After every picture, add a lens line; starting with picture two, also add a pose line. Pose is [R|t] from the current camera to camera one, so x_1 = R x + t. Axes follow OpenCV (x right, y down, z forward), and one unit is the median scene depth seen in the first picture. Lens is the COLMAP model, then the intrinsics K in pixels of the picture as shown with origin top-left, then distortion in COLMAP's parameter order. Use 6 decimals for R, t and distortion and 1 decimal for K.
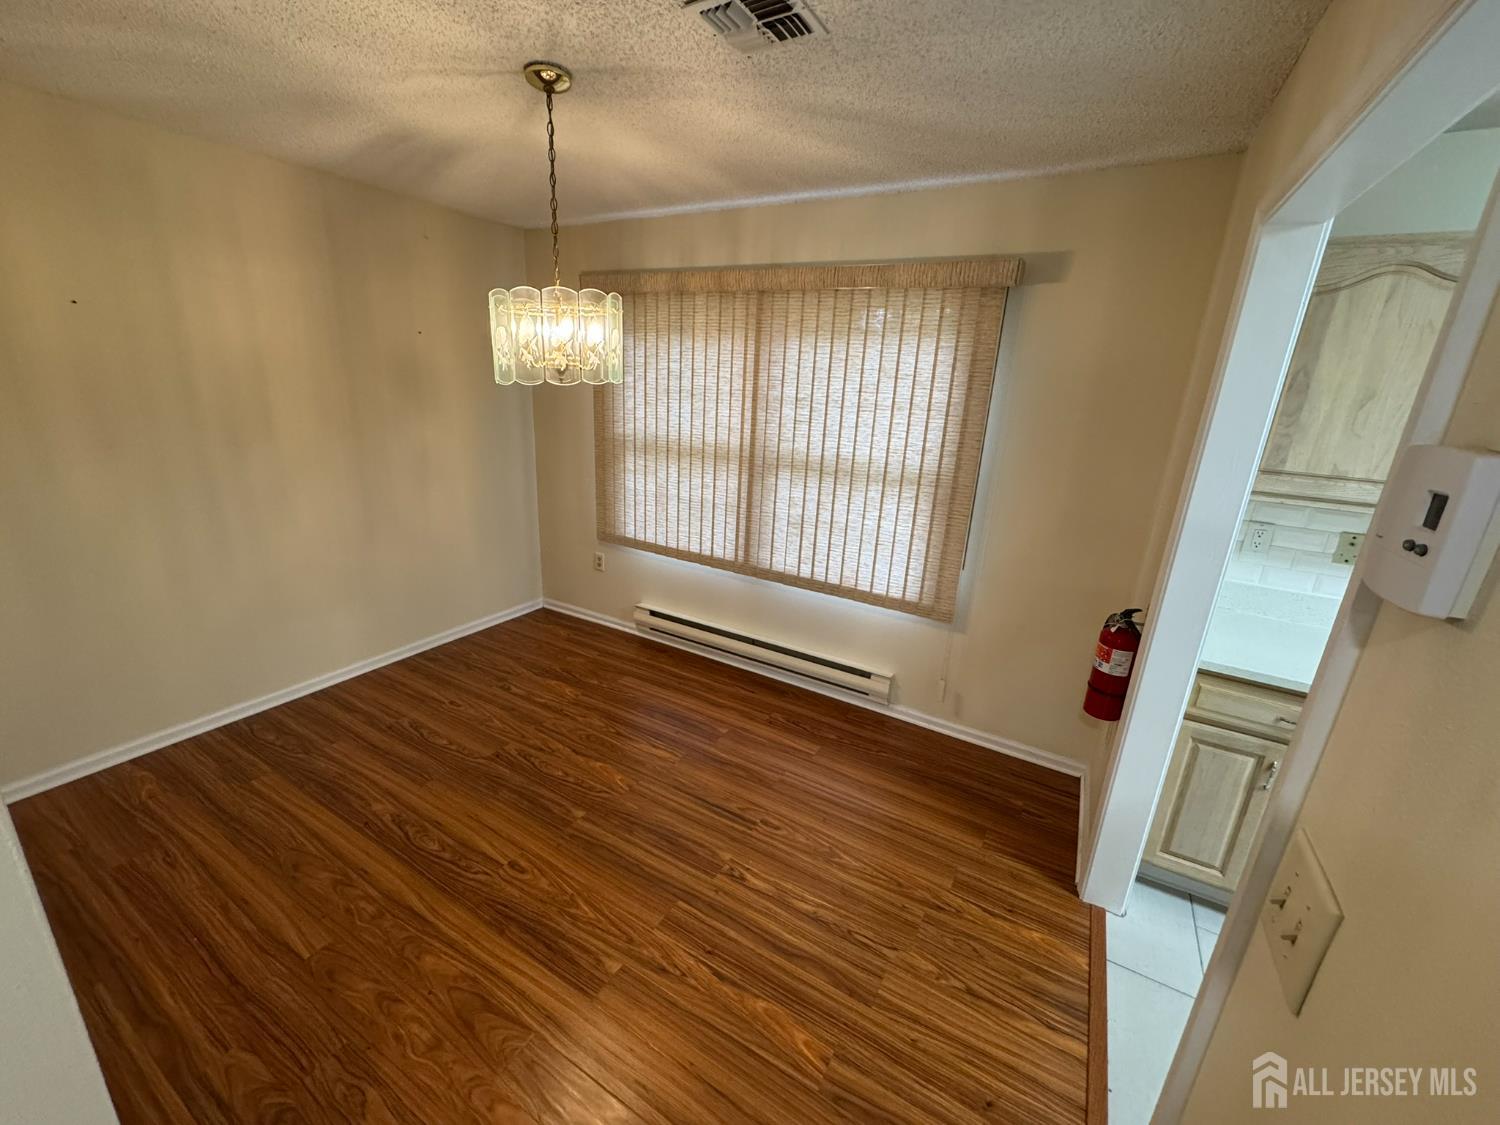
lens RADIAL K [[597.5, 0, 745.5], [0, 597.5, 560.8], [0, 0, 1]] dist [-0.001020, 0.000027]
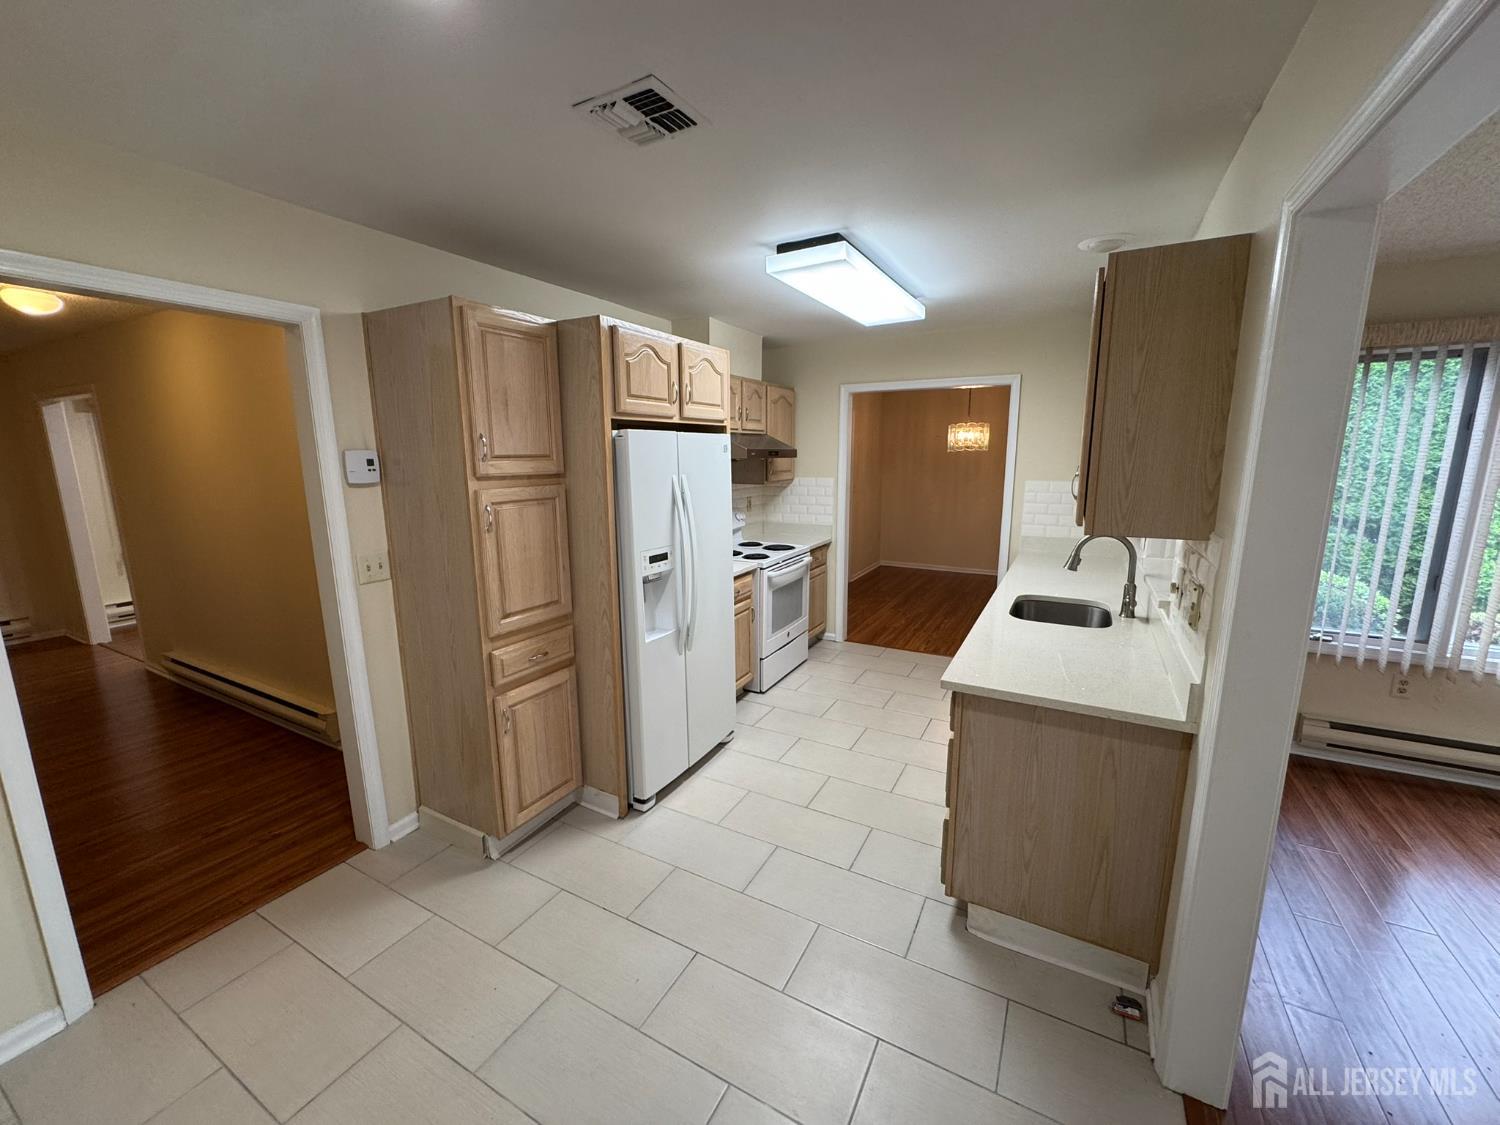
lens RADIAL K [[597.5, 0, 745.5], [0, 597.5, 560.8], [0, 0, 1]] dist [-0.001020, 0.000027]
pose [[0.022056, 0.127915, -0.991540, 3.069207], [-0.286147, 0.951097, 0.116332, 0.241036], [0.957932, 0.281161, 0.057580, -0.155255]]
